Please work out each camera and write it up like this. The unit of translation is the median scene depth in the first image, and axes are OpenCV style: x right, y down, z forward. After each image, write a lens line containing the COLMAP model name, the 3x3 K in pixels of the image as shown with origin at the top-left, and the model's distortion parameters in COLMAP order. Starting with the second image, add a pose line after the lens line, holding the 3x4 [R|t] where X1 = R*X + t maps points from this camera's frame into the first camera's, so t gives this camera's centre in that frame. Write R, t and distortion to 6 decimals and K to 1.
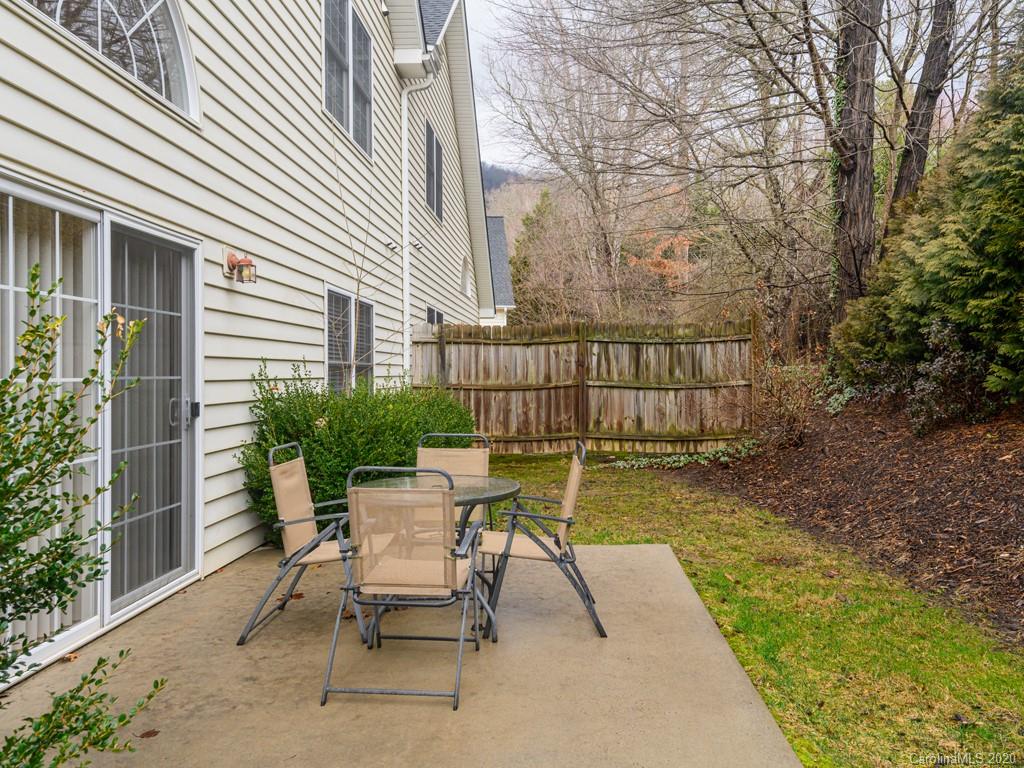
lens RADIAL K [[730.0, 0, 530.8], [0, 730.0, 365.8], [0, 0, 1]] dist [0.007597, 0.002063]
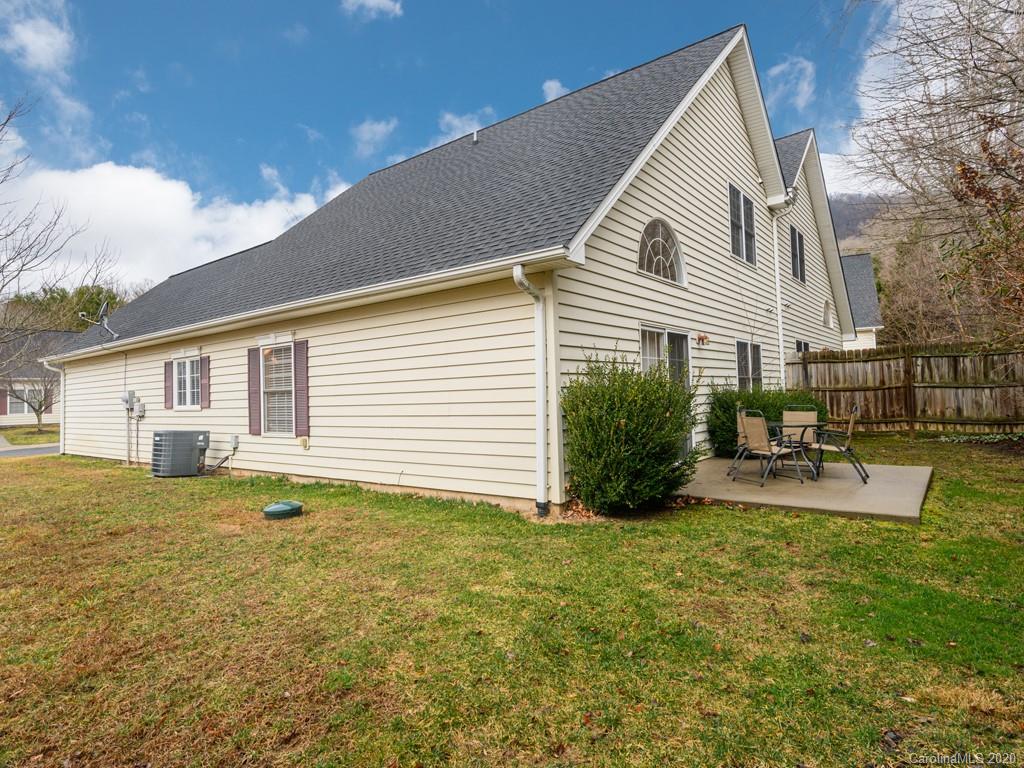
lens RADIAL K [[571.7, 0, 533.9], [0, 571.7, 368.2], [0, 0, 1]] dist [0.019580, -0.000639]
pose [[0.829626, -0.044713, -0.556527, 0.091144], [0.031793, 0.998954, -0.032864, 0.003820], [0.557414, 0.009571, 0.830180, -0.419773]]
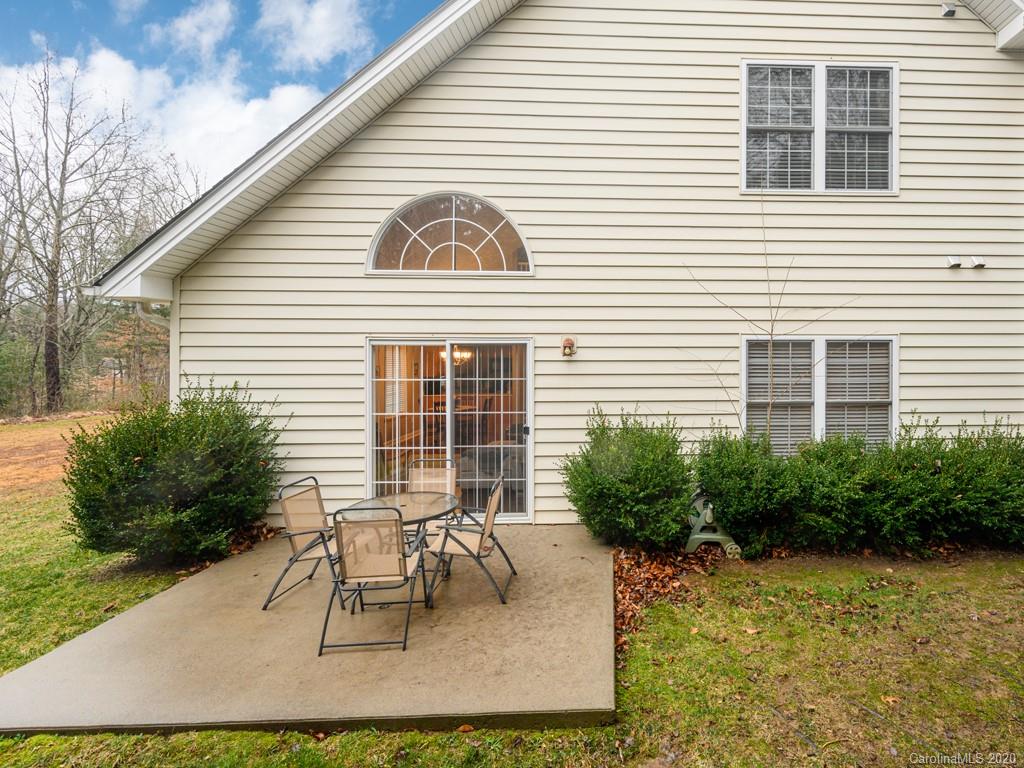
lens RADIAL K [[408.1, 0, 512.0], [0, 408.1, 384.0], [0, 0, 1]] dist [-0.000261, -0.000043]
pose [[0.089007, 0.004763, -0.996020, 0.230945], [0.012159, 0.999909, 0.005868, -0.026214], [0.995957, -0.012633, 0.088941, 0.360565]]
